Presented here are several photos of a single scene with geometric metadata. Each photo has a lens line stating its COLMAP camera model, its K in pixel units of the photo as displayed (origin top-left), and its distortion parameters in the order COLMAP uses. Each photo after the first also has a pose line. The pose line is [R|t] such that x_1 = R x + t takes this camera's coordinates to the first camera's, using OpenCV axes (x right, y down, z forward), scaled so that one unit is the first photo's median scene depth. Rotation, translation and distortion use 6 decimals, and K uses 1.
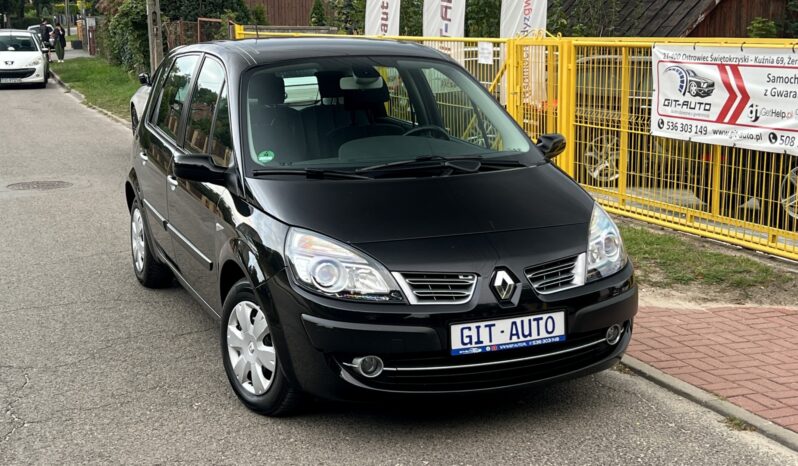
lens RADIAL K [[1146.4, 0, 399.0], [0, 1146.4, 233.0], [0, 0, 1]] dist [0.102430, -0.041478]
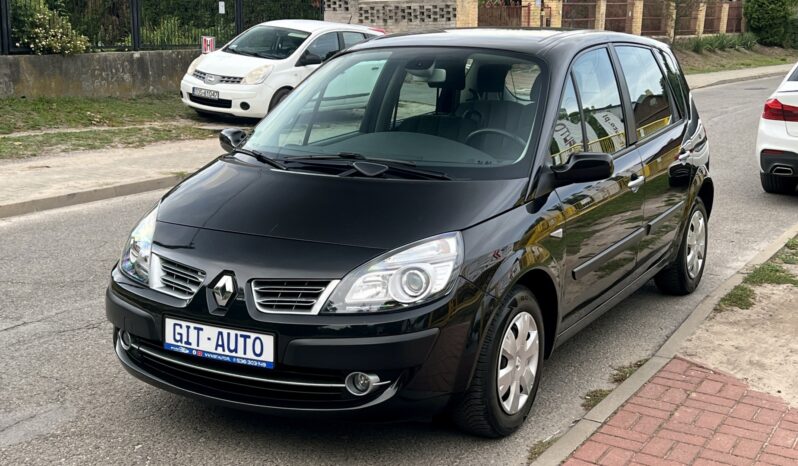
lens RADIAL K [[1080.5, 0, 399.0], [0, 1080.5, 233.0], [0, 0, 1]] dist [0.204691, -0.619664]
pose [[0.614238, 0.165919, -0.771481, 0.846966], [-0.156132, 0.983872, 0.087288, -0.099105], [0.773521, 0.066837, 0.630237, 0.553954]]
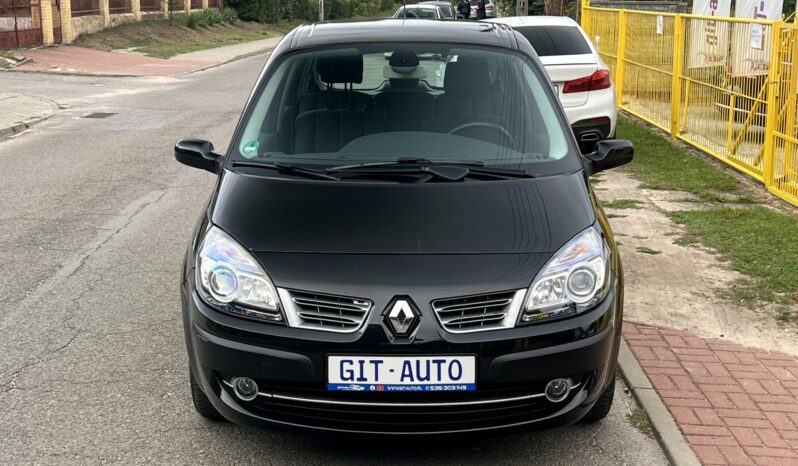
lens RADIAL K [[1080.5, 0, 399.0], [0, 1080.5, 233.0], [0, 0, 1]] dist [0.204691, -0.619664]
pose [[0.919590, 0.096174, -0.380927, 0.394381], [-0.083018, 0.995249, 0.050861, -0.059040], [0.384009, -0.015148, 0.923205, 0.247512]]
